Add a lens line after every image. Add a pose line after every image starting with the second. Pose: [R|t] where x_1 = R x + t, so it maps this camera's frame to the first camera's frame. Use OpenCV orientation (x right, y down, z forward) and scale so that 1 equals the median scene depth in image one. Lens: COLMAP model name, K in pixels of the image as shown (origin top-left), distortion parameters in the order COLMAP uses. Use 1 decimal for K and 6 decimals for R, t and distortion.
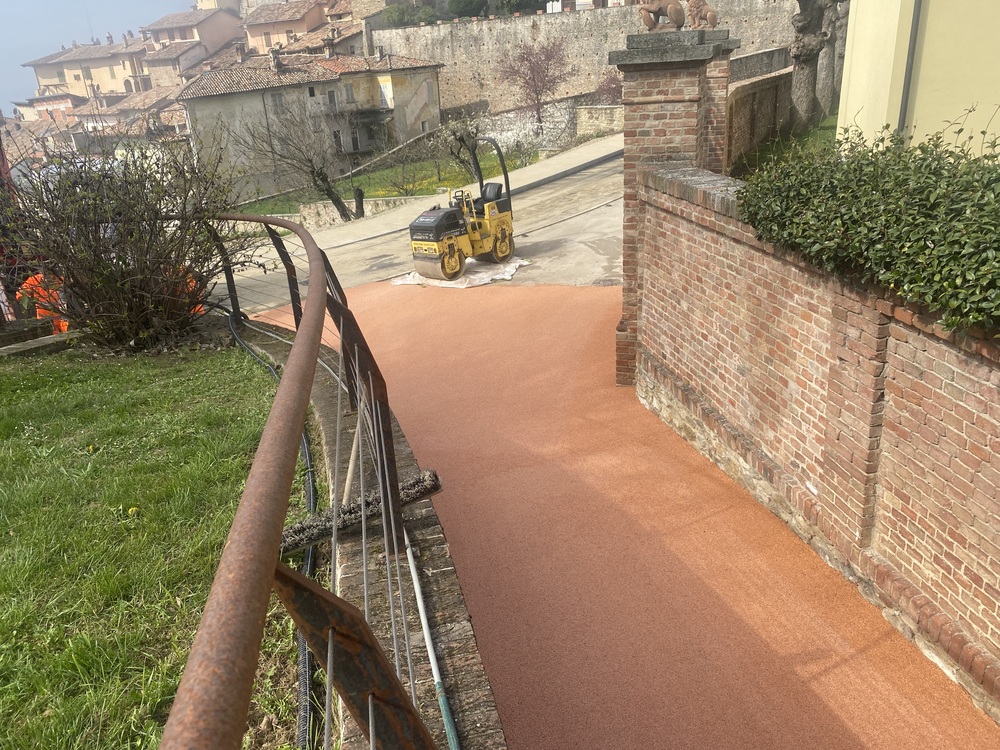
lens RADIAL K [[777.2, 0, 493.0], [0, 777.2, 356.7], [0, 0, 1]] dist [0.017697, -0.000272]
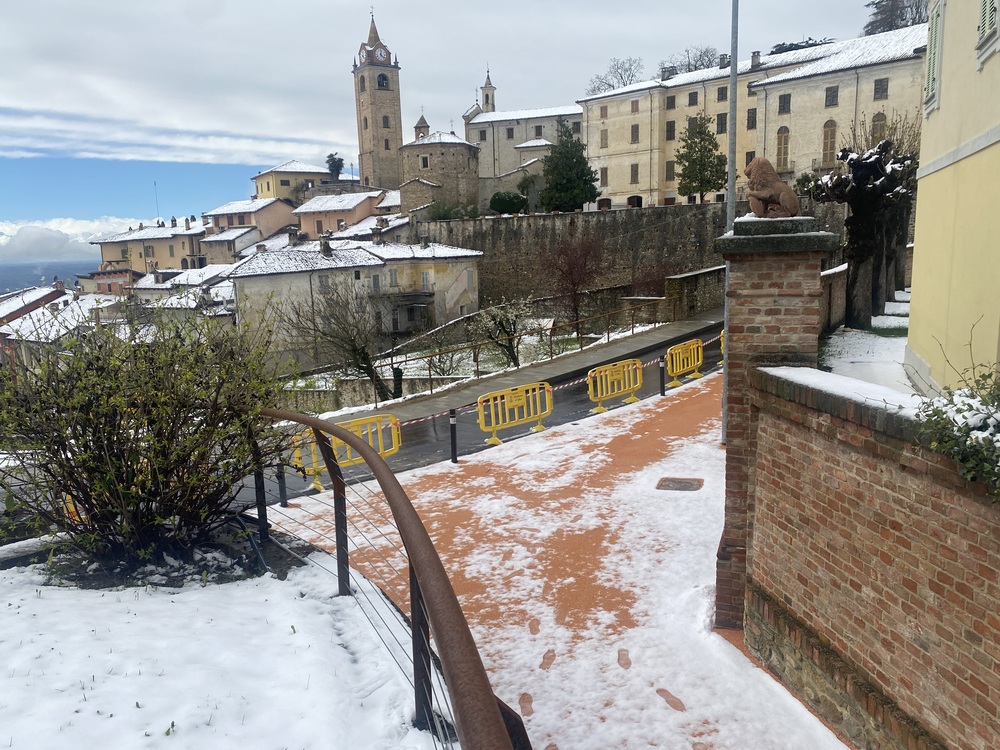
lens RADIAL K [[754.1, 0, 500.0], [0, 754.1, 375.0], [0, 0, 1]] dist [0.044571, -0.002368]
pose [[0.998973, 0.039245, -0.022663, -0.063628], [-0.043031, 0.978302, -0.202664, -0.053376], [0.014218, 0.203431, 0.978986, 0.177275]]
